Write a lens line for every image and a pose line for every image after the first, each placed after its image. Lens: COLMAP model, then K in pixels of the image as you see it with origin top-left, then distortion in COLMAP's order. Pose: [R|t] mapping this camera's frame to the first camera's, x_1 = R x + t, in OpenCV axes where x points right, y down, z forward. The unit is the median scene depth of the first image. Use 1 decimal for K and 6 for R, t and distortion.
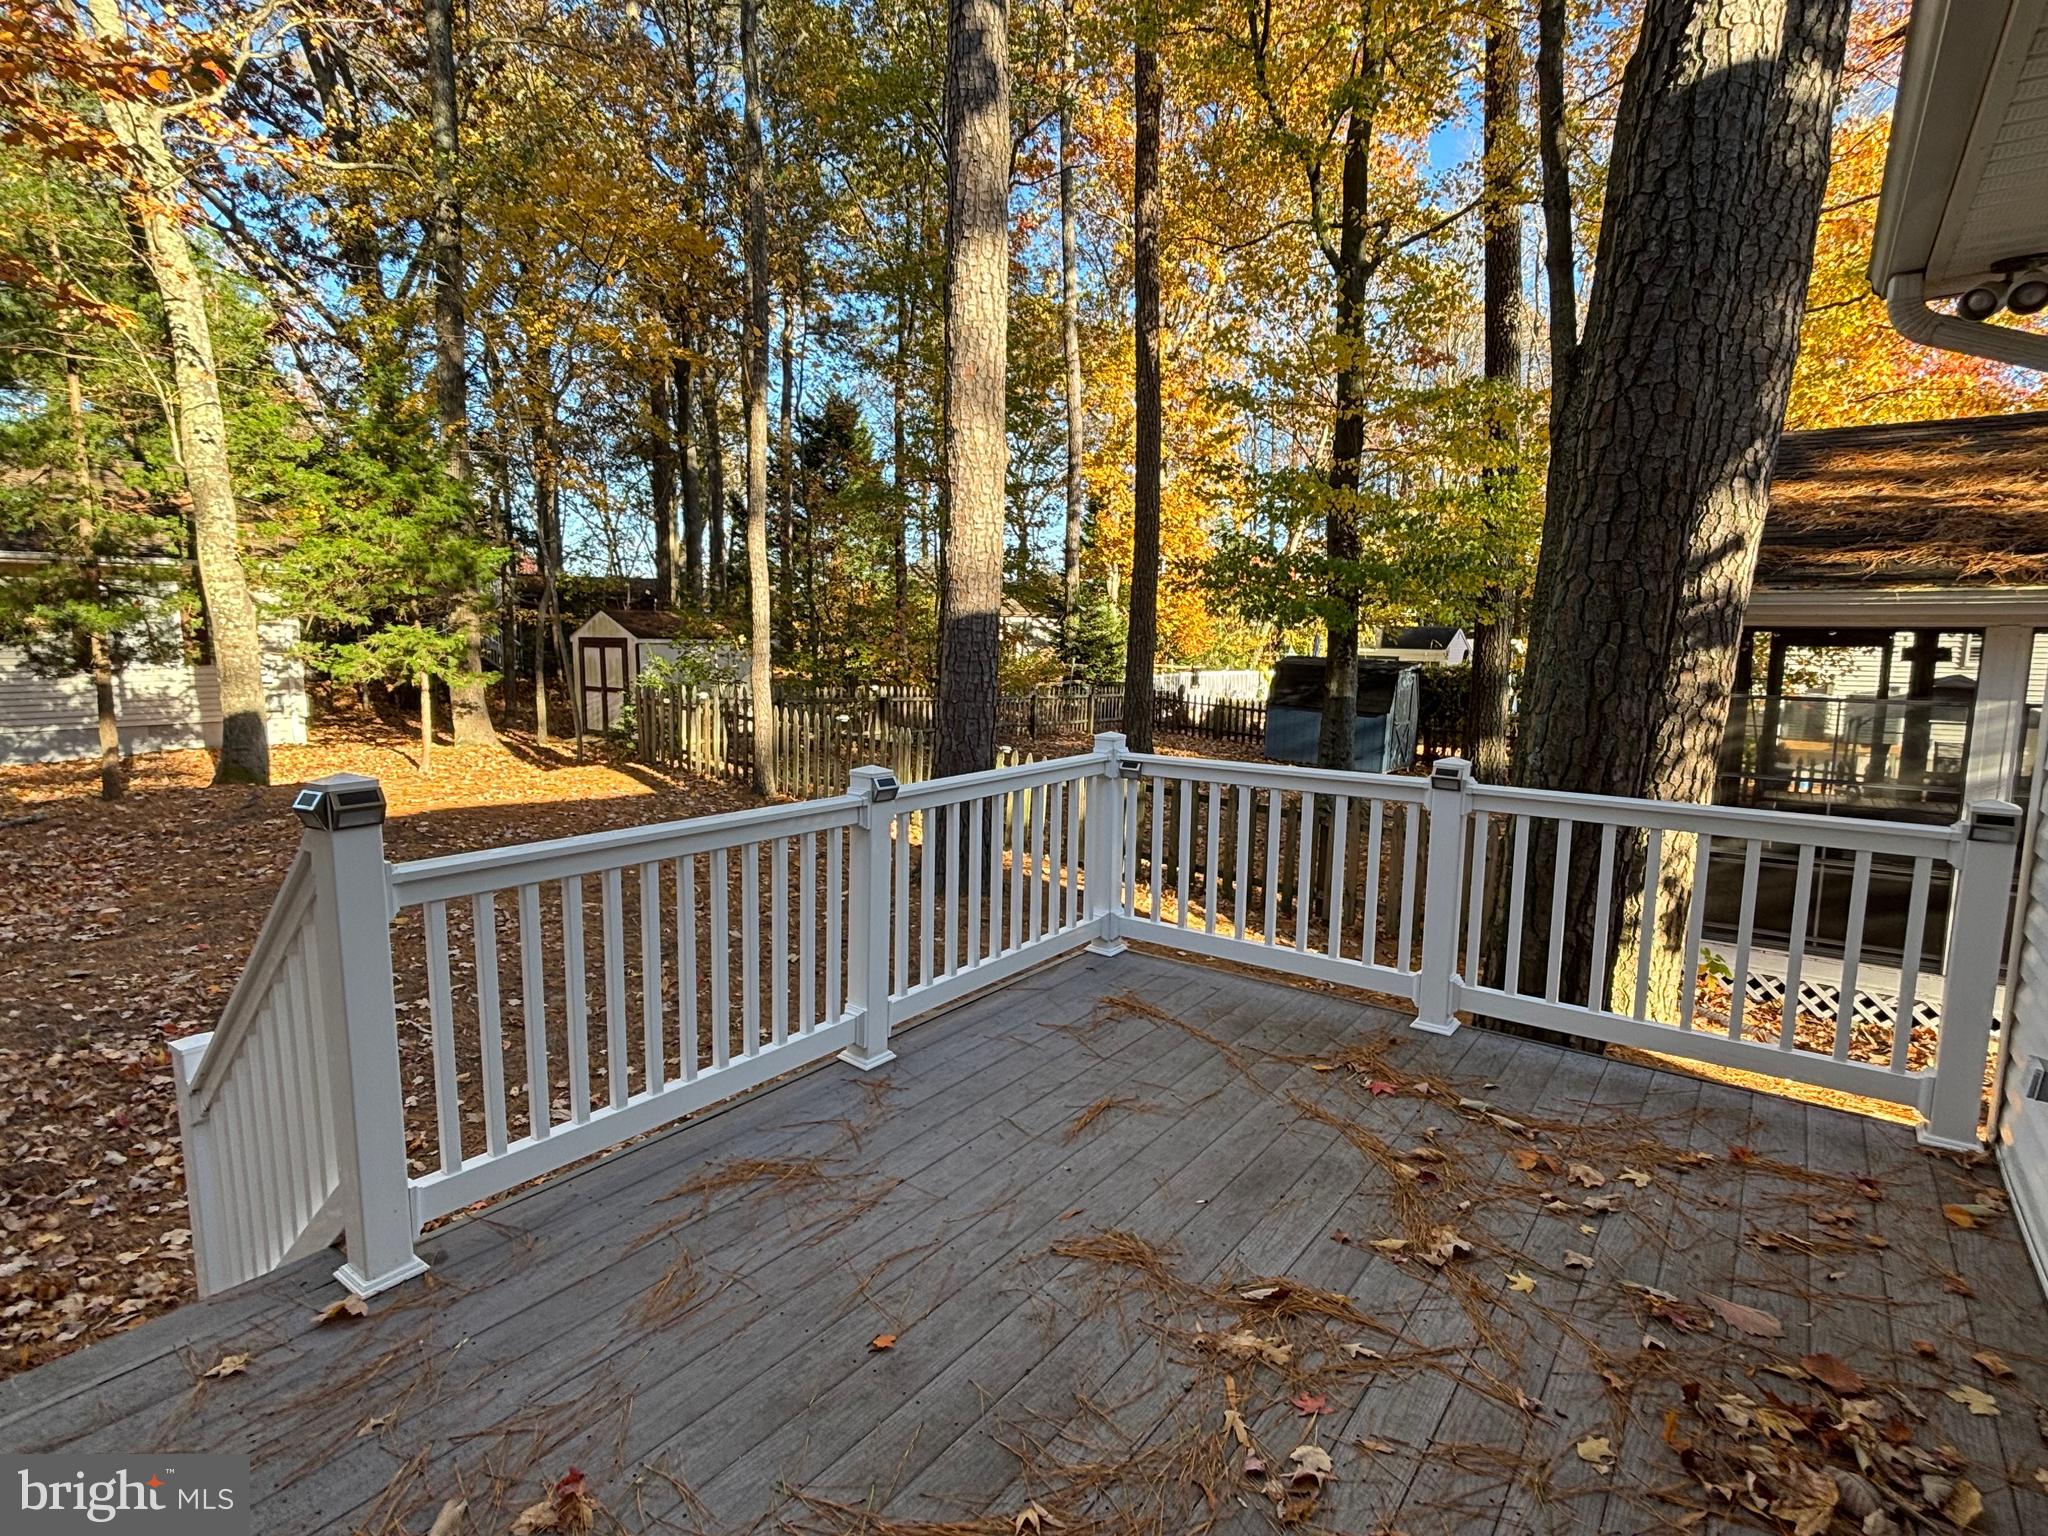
lens RADIAL K [[1041.2, 0, 1024.0], [0, 1041.2, 768.0], [0, 0, 1]] dist [-0.031697, -0.000869]
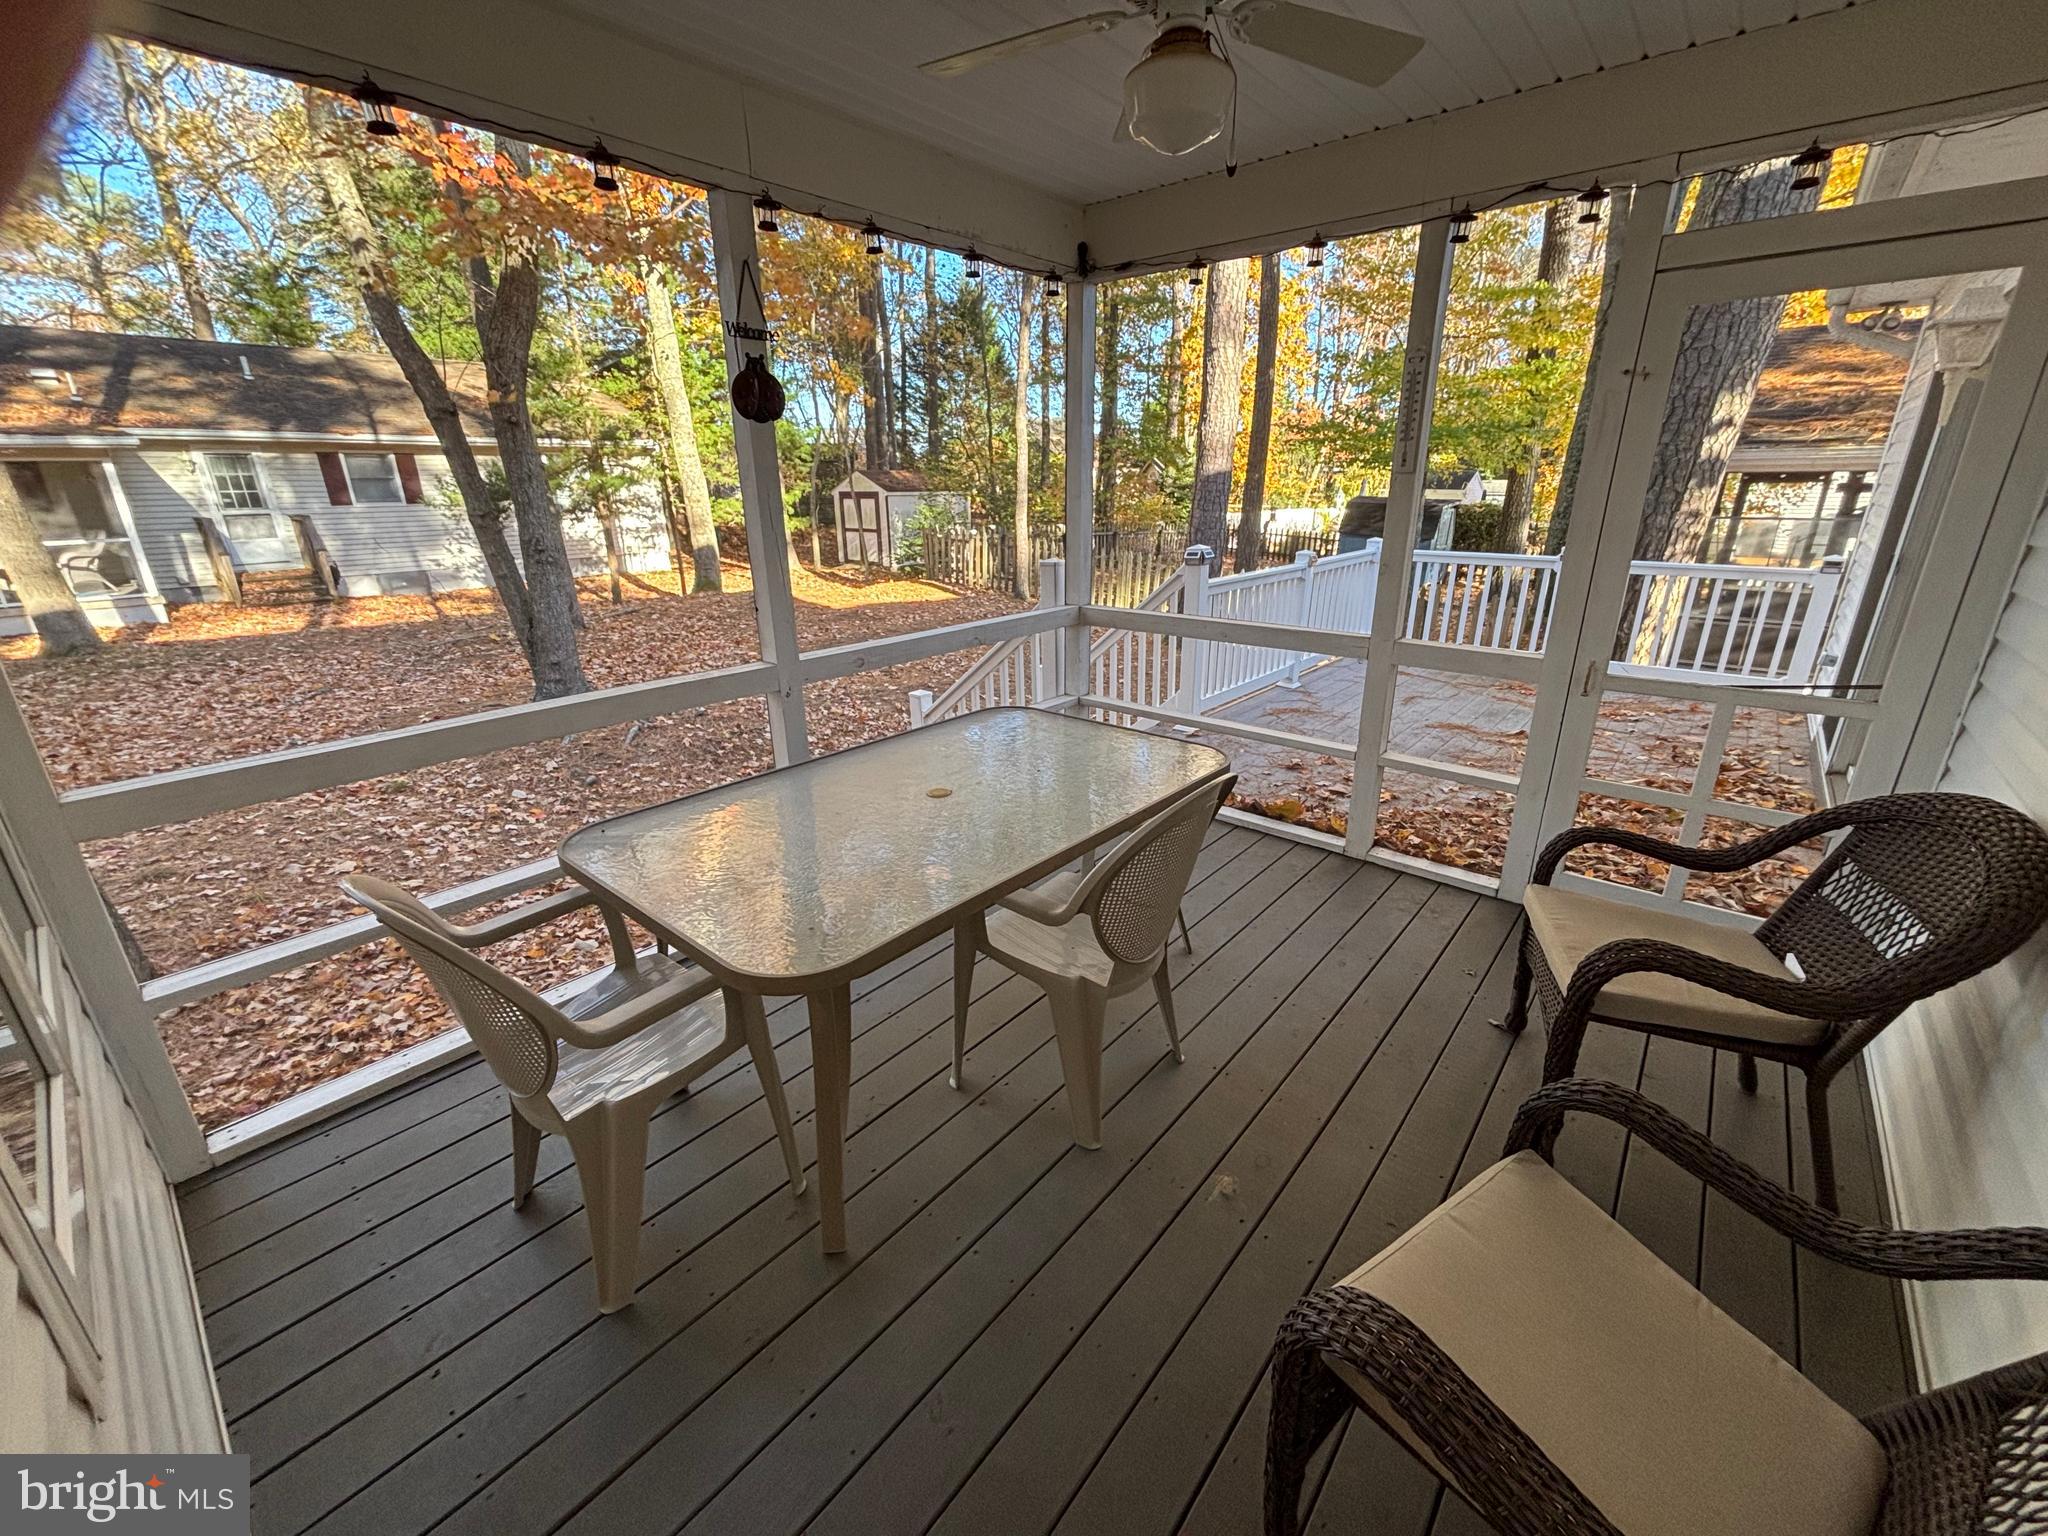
lens RADIAL K [[820.9, 0, 1024.0], [0, 820.9, 768.0], [0, 0, 1]] dist [0.010373, -0.013660]
pose [[0.997999, 0.003148, -0.063144, -0.170826], [0.009816, 0.978935, 0.203938, 0.023789], [0.062456, -0.204149, 0.976945, -0.229698]]
